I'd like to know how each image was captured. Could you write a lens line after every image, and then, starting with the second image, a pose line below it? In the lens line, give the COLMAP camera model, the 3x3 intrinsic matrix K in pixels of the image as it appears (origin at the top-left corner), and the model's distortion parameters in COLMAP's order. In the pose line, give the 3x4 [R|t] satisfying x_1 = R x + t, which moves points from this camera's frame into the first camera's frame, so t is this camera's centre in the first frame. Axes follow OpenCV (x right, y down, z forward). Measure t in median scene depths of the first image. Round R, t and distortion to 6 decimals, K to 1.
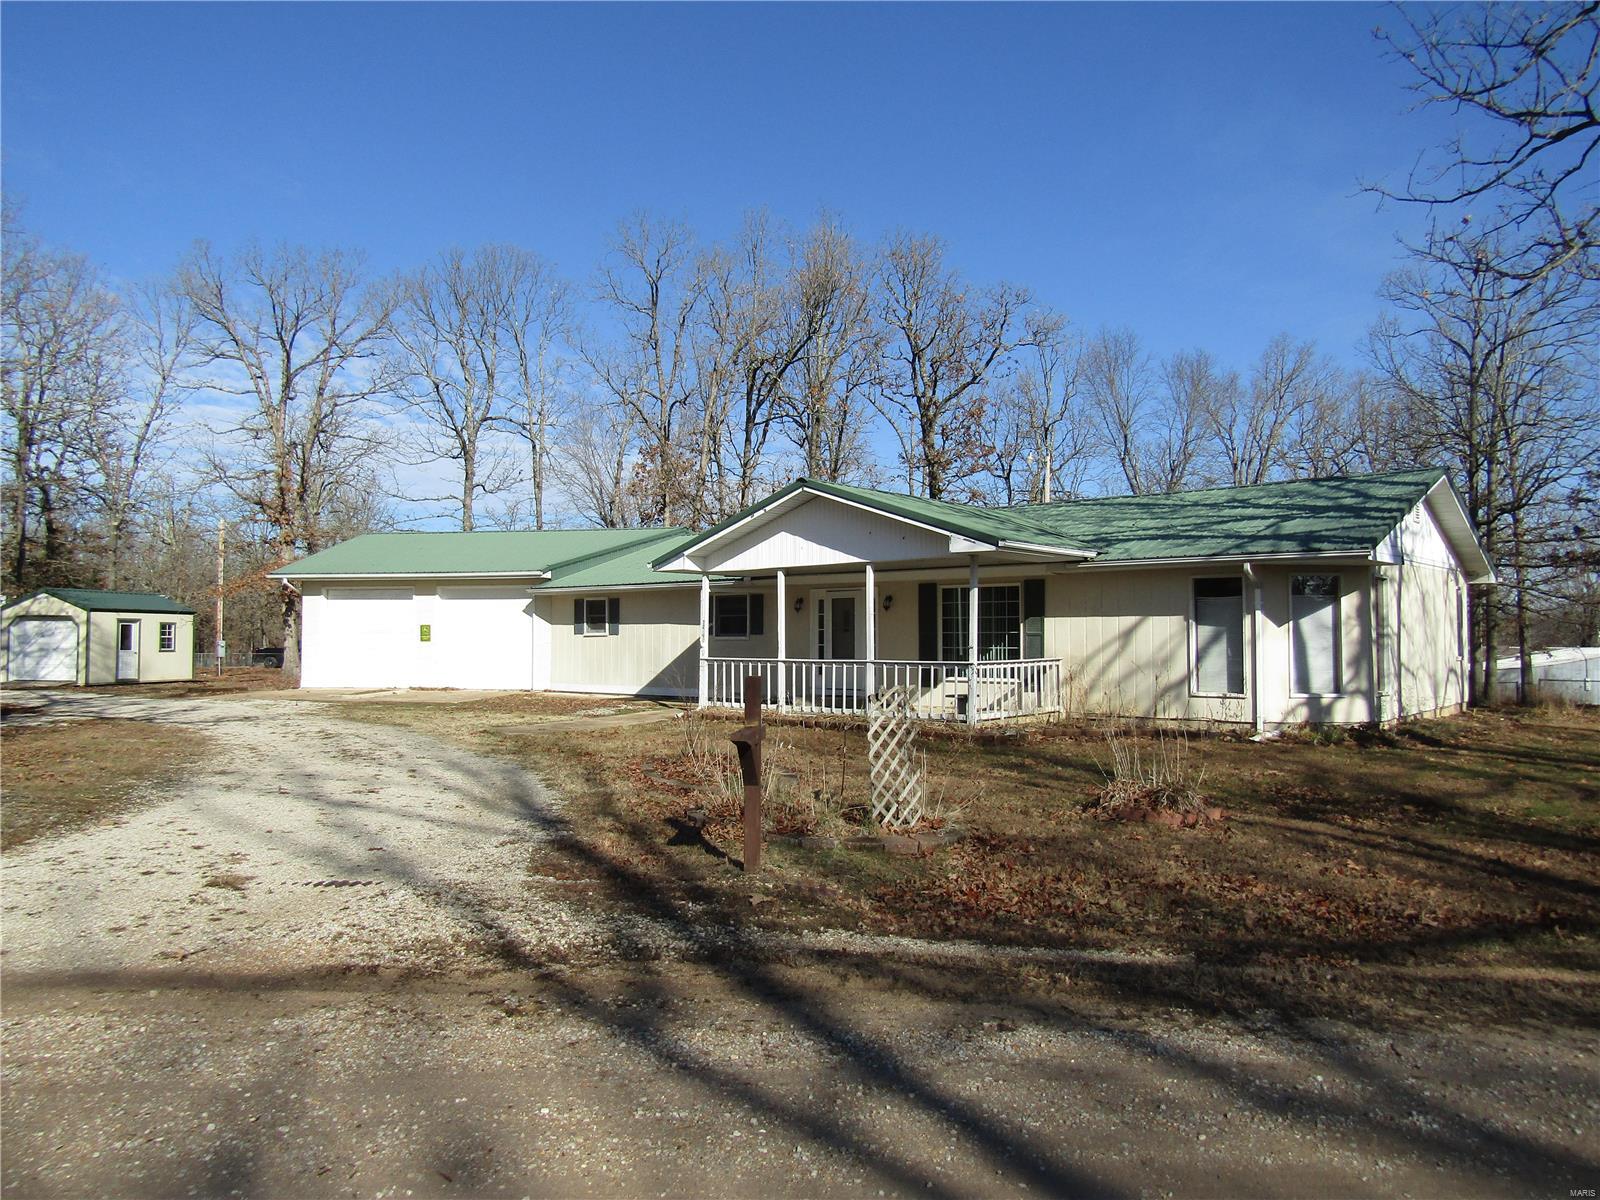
lens RADIAL K [[1140.5, 0, 800.3], [0, 1140.5, 597.7], [0, 0, 1]] dist [0.006174, 0.000190]
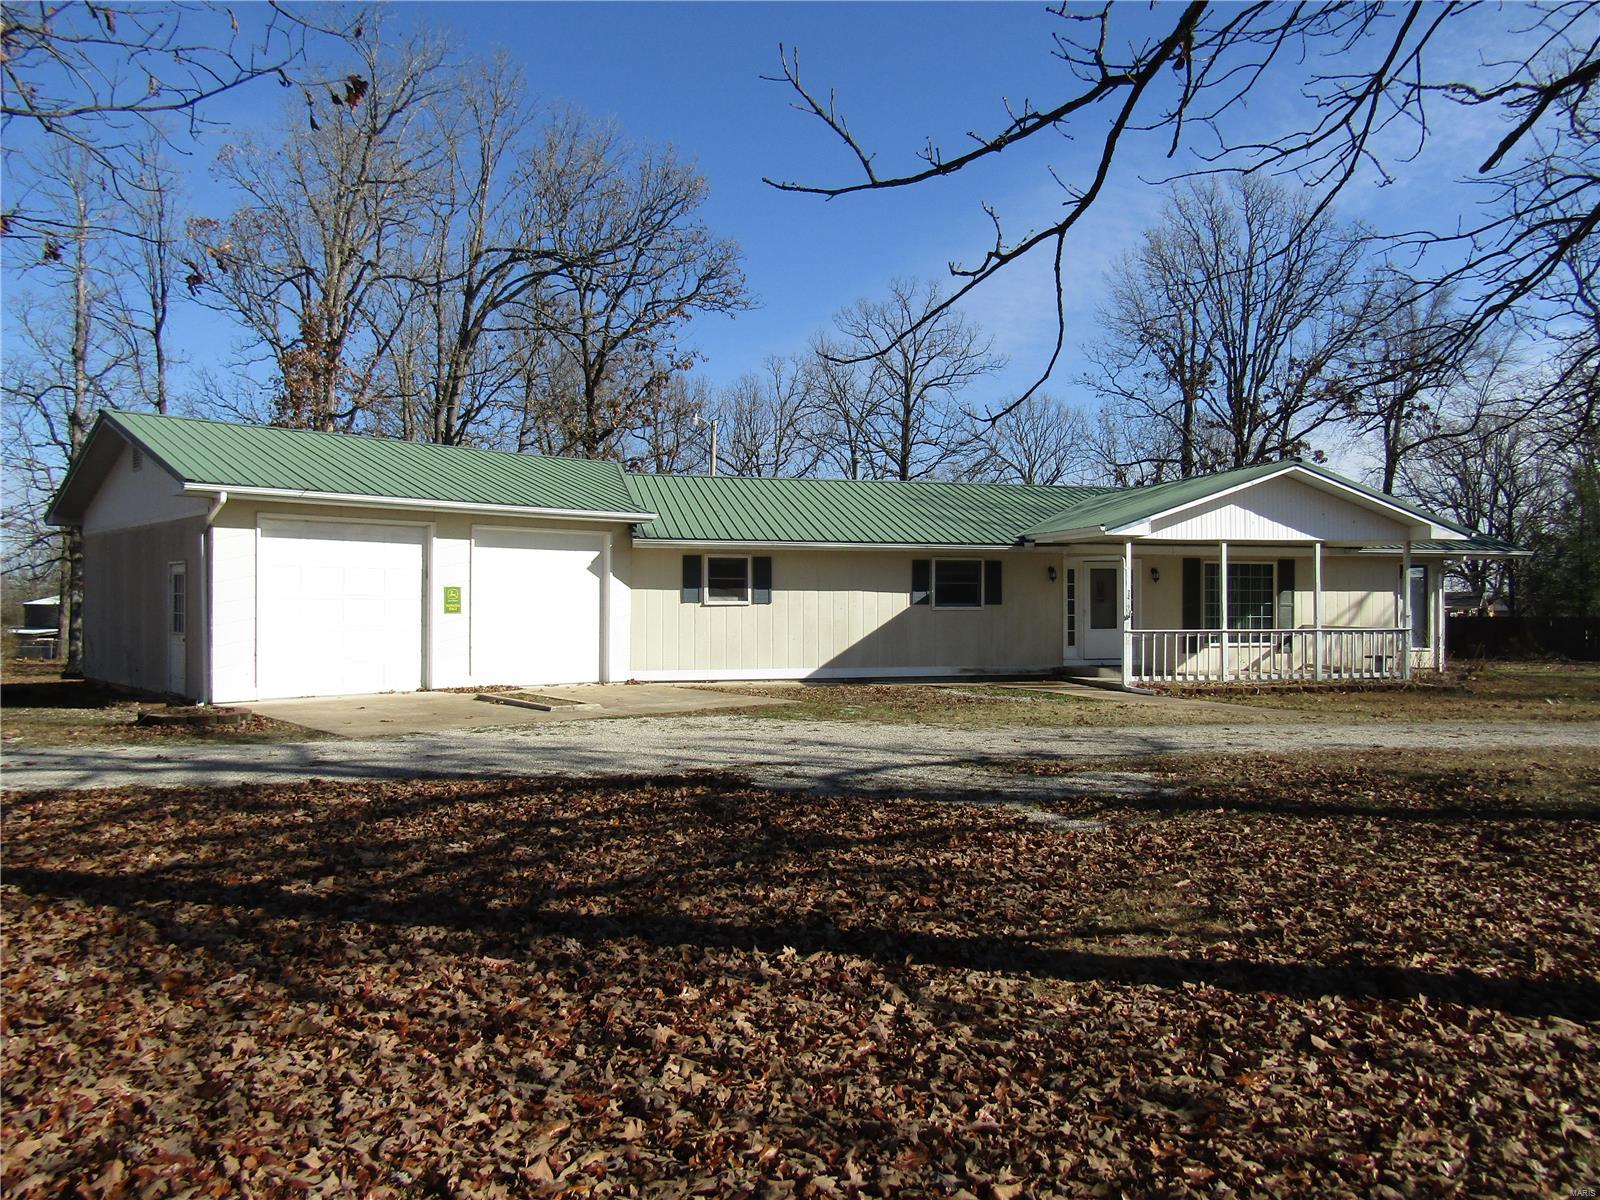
lens RADIAL K [[1140.5, 0, 800.2], [0, 1140.5, 602.1], [0, 0, 1]] dist [0.006174, 0.000190]
pose [[0.570391, 0.004899, 0.821359, -0.955086], [-0.028838, 0.999485, 0.014065, 0.023965], [-0.820867, -0.031709, 0.570238, 0.648579]]
